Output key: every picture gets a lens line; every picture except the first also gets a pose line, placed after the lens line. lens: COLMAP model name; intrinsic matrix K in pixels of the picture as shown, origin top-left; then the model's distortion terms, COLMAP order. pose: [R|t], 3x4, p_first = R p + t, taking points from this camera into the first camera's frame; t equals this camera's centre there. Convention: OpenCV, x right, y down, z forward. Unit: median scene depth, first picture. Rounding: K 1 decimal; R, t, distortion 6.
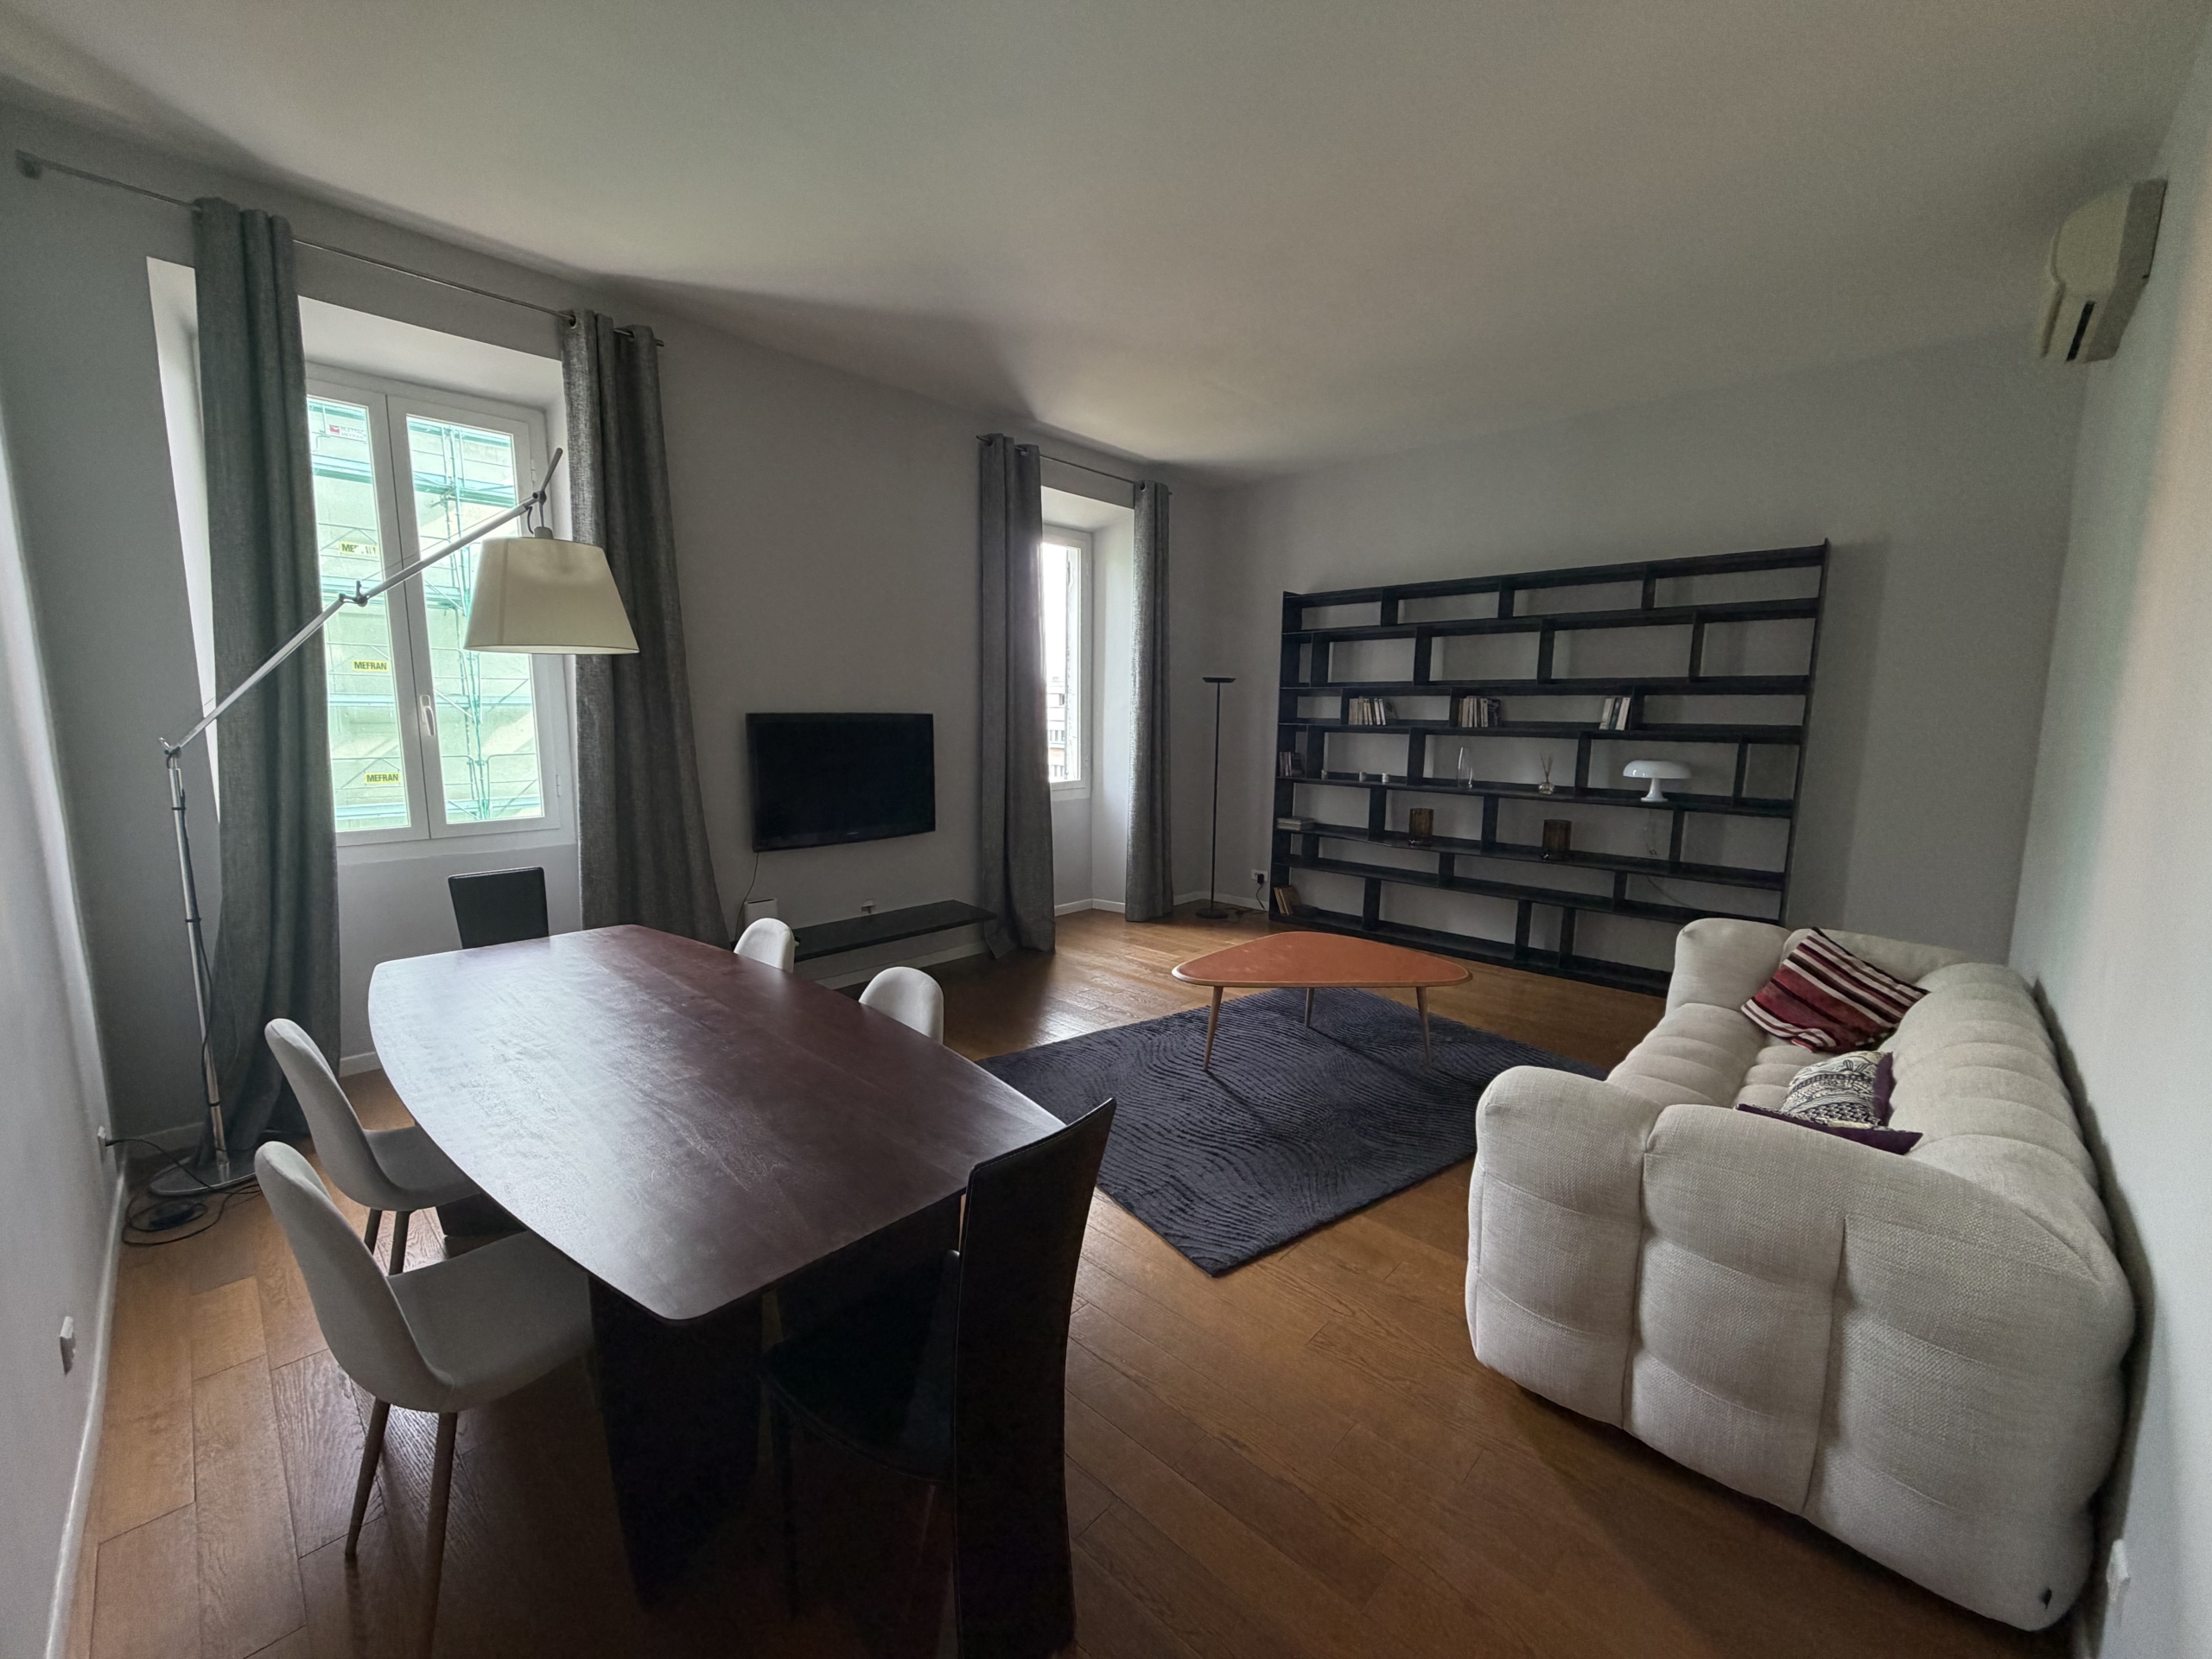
lens RADIAL K [[867.0, 0, 1112.7], [0, 867.0, 828.2], [0, 0, 1]] dist [0.000026, 0.000049]
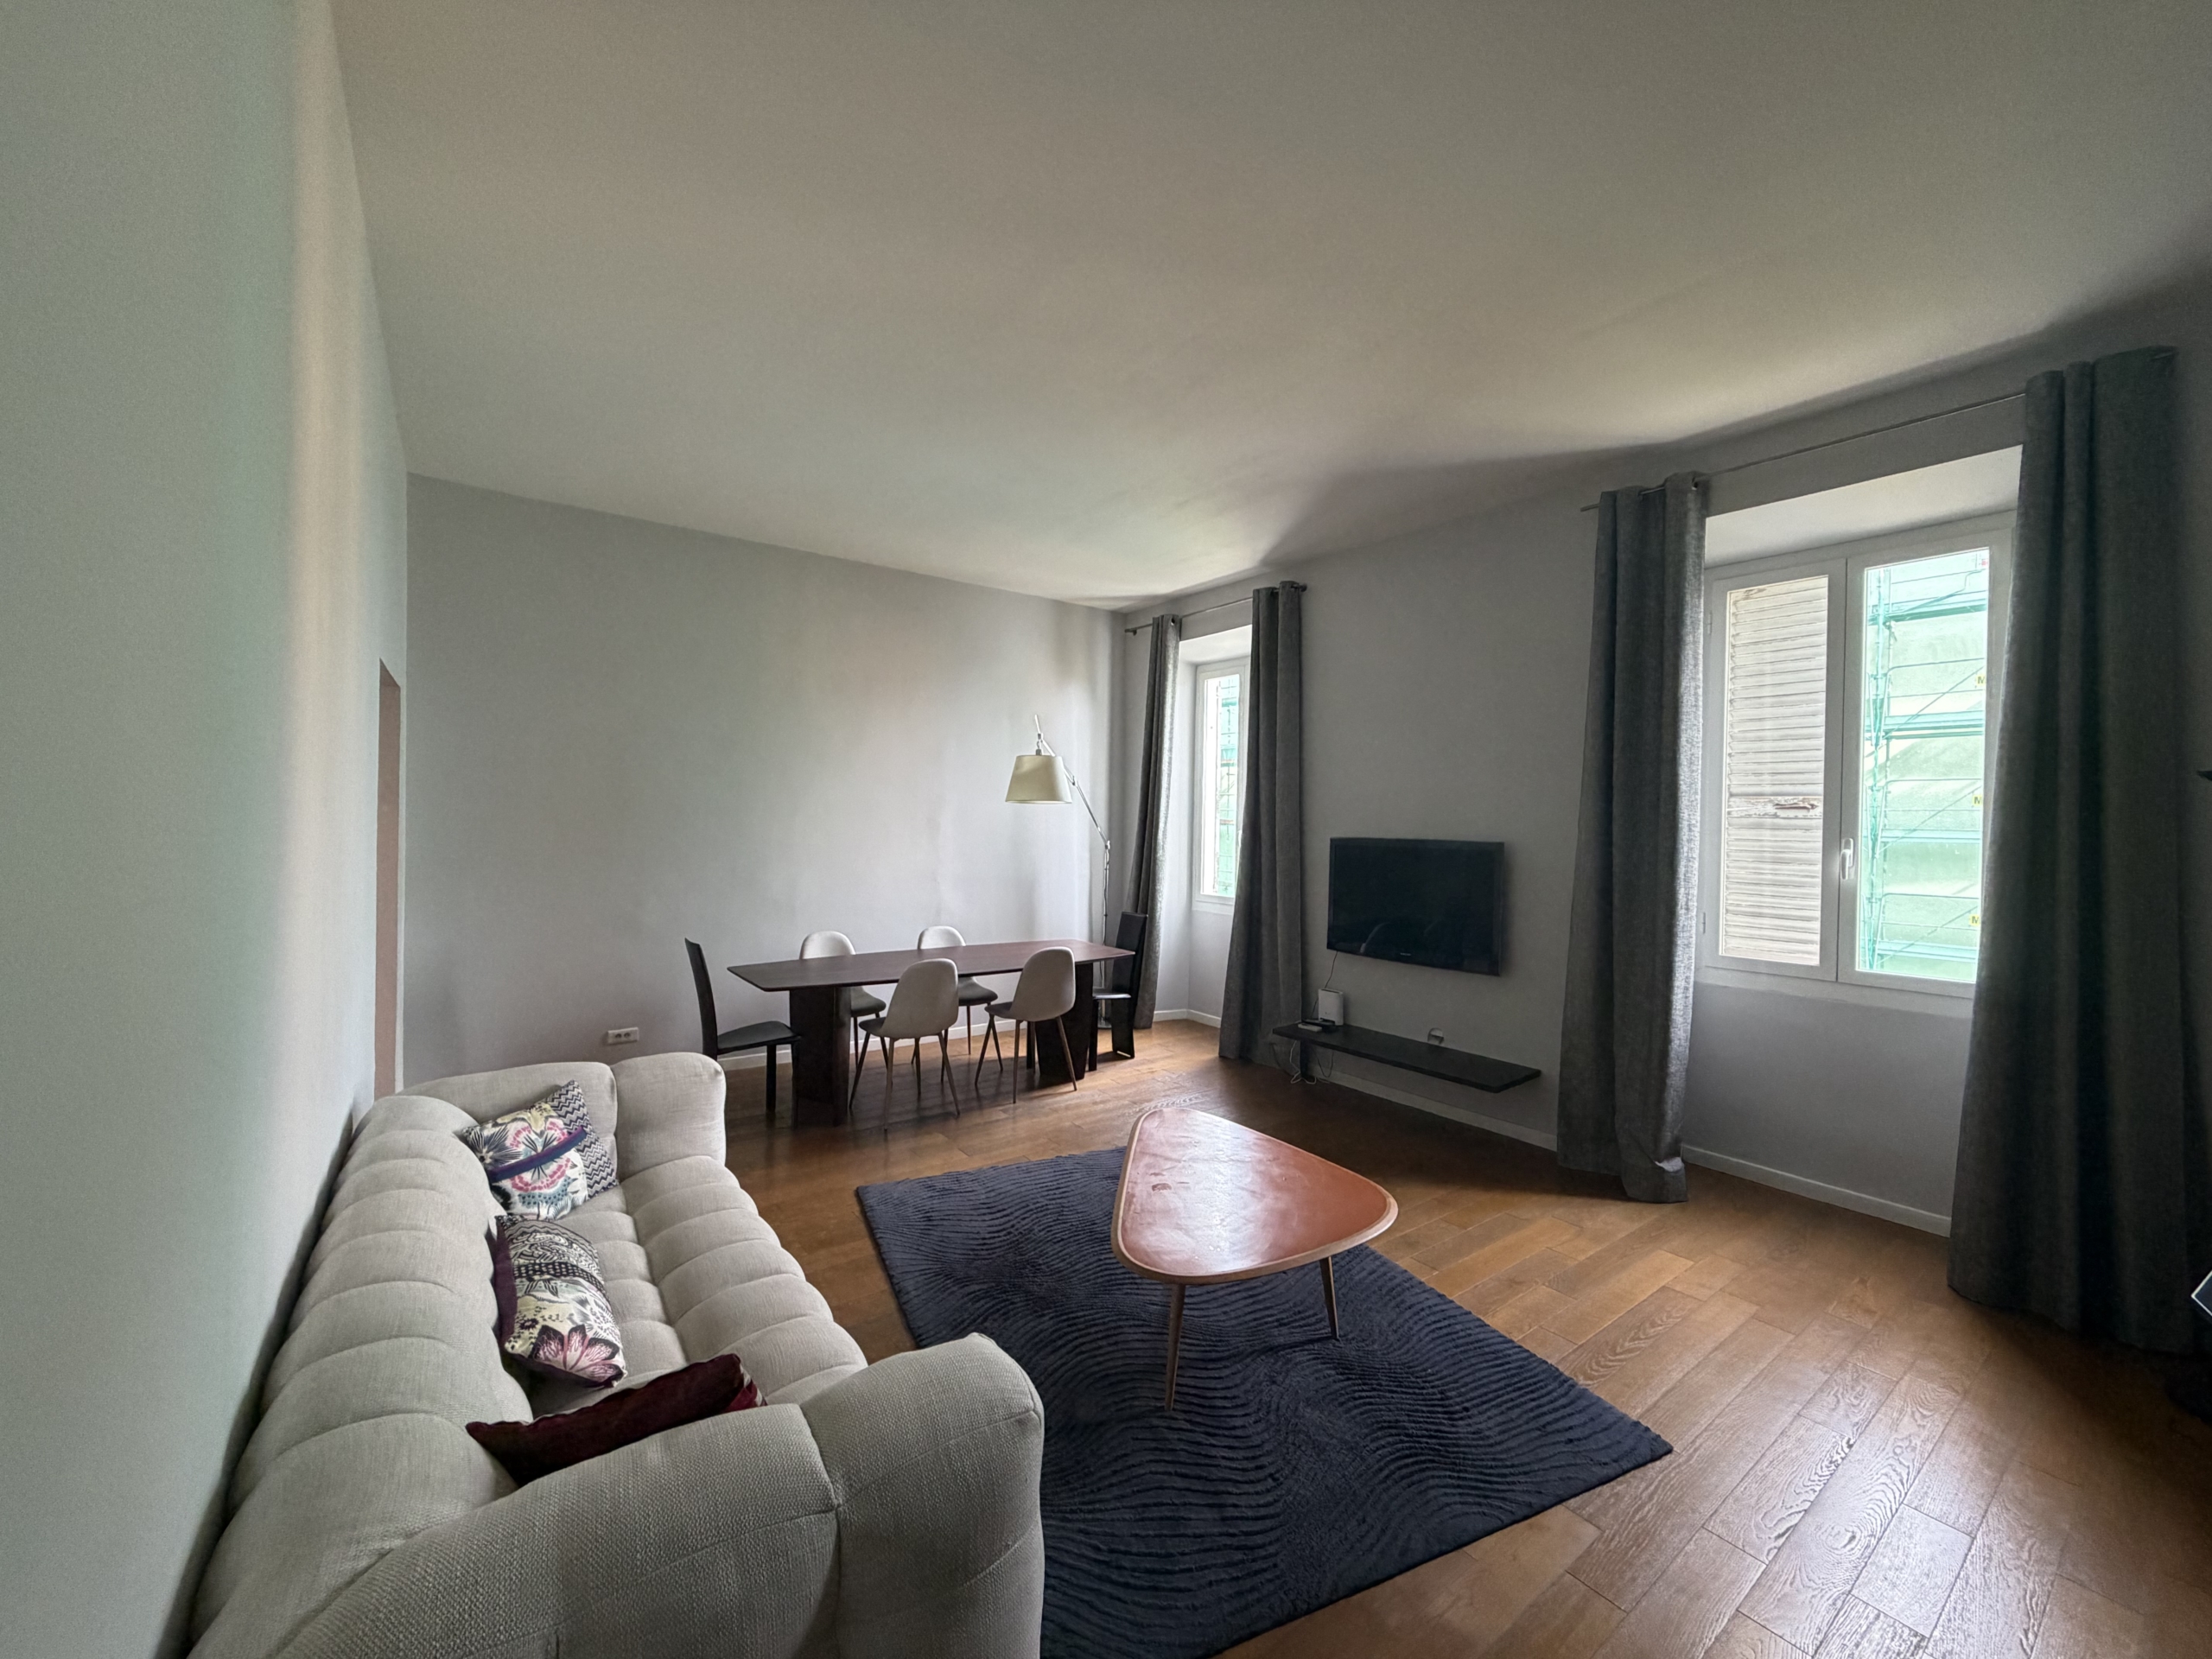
lens RADIAL K [[867.0, 0, 1116.3], [0, 867.0, 832.4], [0, 0, 1]] dist [0.000026, 0.000049]
pose [[-0.182169, -0.008180, -0.983233, 0.486298], [-0.159808, 0.986916, 0.021398, -0.064891], [0.970194, 0.161027, -0.181093, 0.509887]]
